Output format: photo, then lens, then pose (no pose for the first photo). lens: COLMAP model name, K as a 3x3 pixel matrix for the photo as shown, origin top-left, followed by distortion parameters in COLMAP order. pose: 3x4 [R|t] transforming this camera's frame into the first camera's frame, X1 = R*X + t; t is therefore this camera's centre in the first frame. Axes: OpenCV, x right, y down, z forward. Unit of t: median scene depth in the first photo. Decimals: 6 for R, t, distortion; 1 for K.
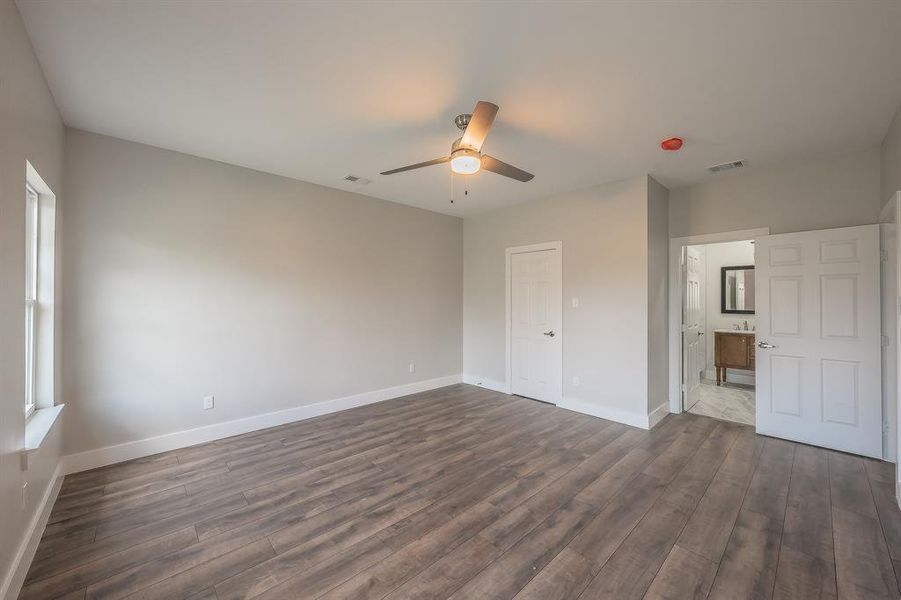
lens RADIAL K [[348.0, 0, 444.1], [0, 348.0, 297.7], [0, 0, 1]] dist [-0.002659, -0.000171]
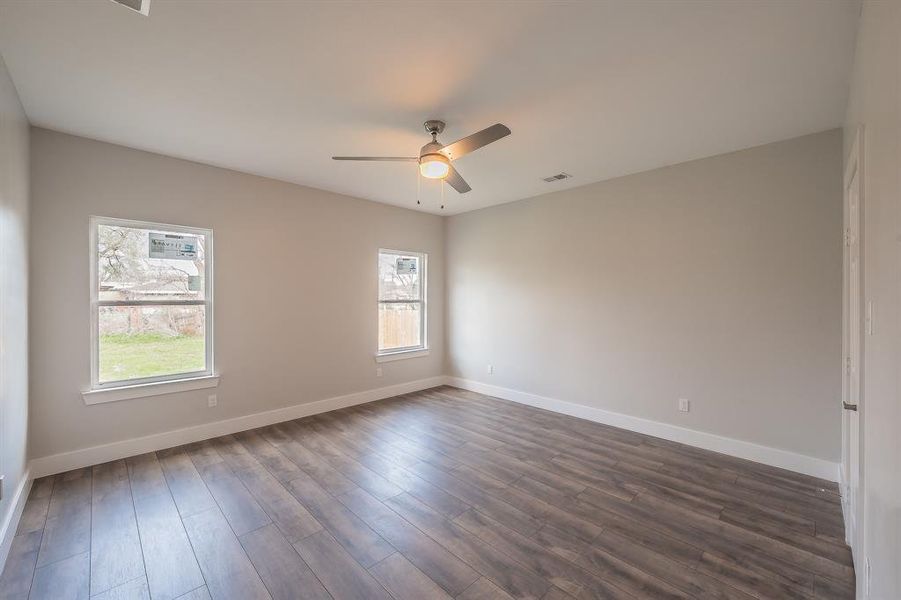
lens RADIAL K [[358.3, 0, 449.8], [0, 358.3, 299.6], [0, 0, 1]] dist [0.002761, 0.000013]
pose [[0.032390, 0.005086, -0.999462, 0.958643], [0.001778, 0.999985, 0.005146, -0.007146], [0.999474, -0.001944, 0.032381, 0.873937]]
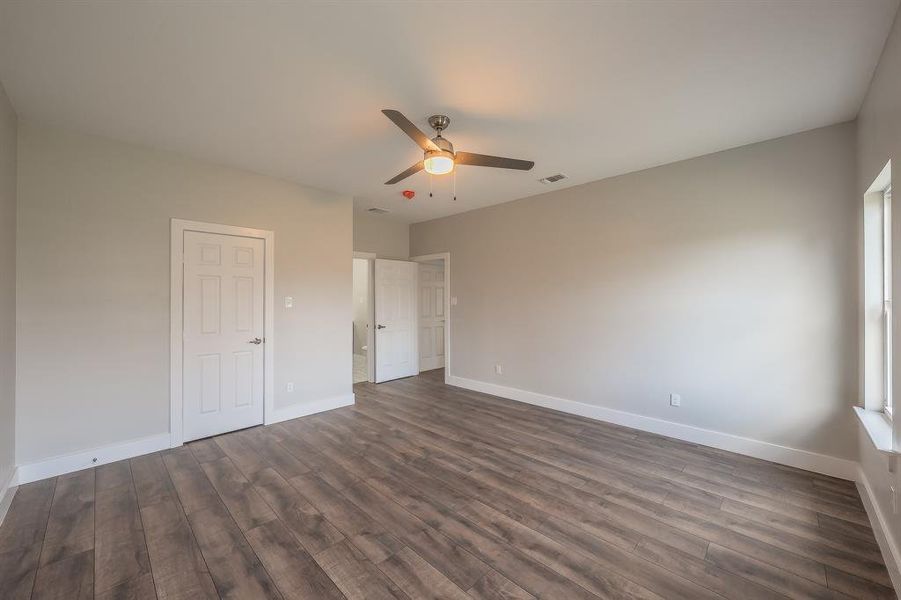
lens RADIAL K [[348.0, 0, 456.1], [0, 348.0, 294.3], [0, 0, 1]] dist [-0.002659, -0.000171]
pose [[-0.080556, 0.010696, 0.996693, -0.813796], [-0.002621, 0.999937, -0.010942, 0.004285], [-0.996747, -0.003494, -0.080522, 0.891419]]
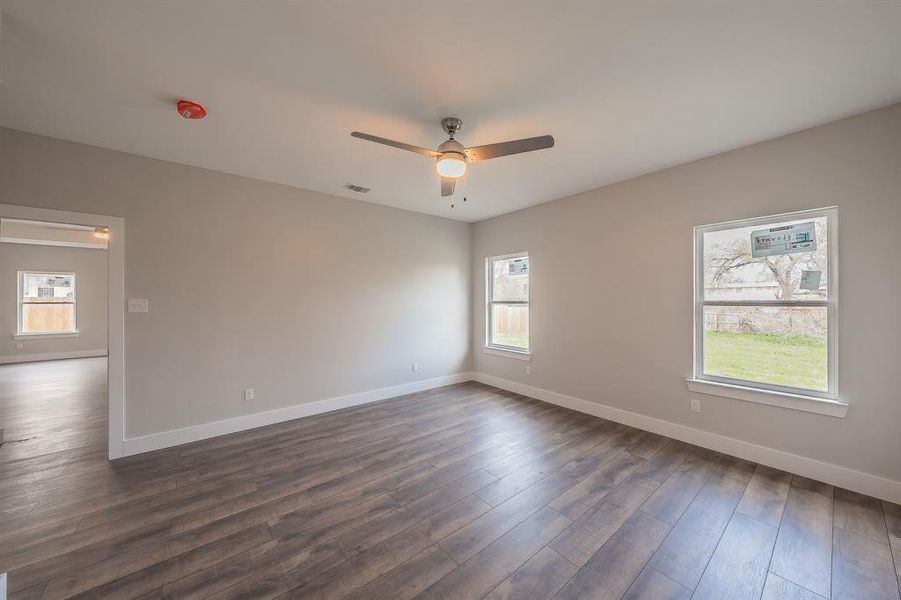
lens RADIAL K [[308.5, 0, 453.0], [0, 308.5, 299.2], [0, 0, 1]] dist [-0.002850, 0.000123]
pose [[-0.998842, -0.000733, 0.048115, 0.013309], [-0.001095, 0.999971, -0.007487, 0.004826], [-0.048108, -0.007531, -0.998814, 1.631466]]
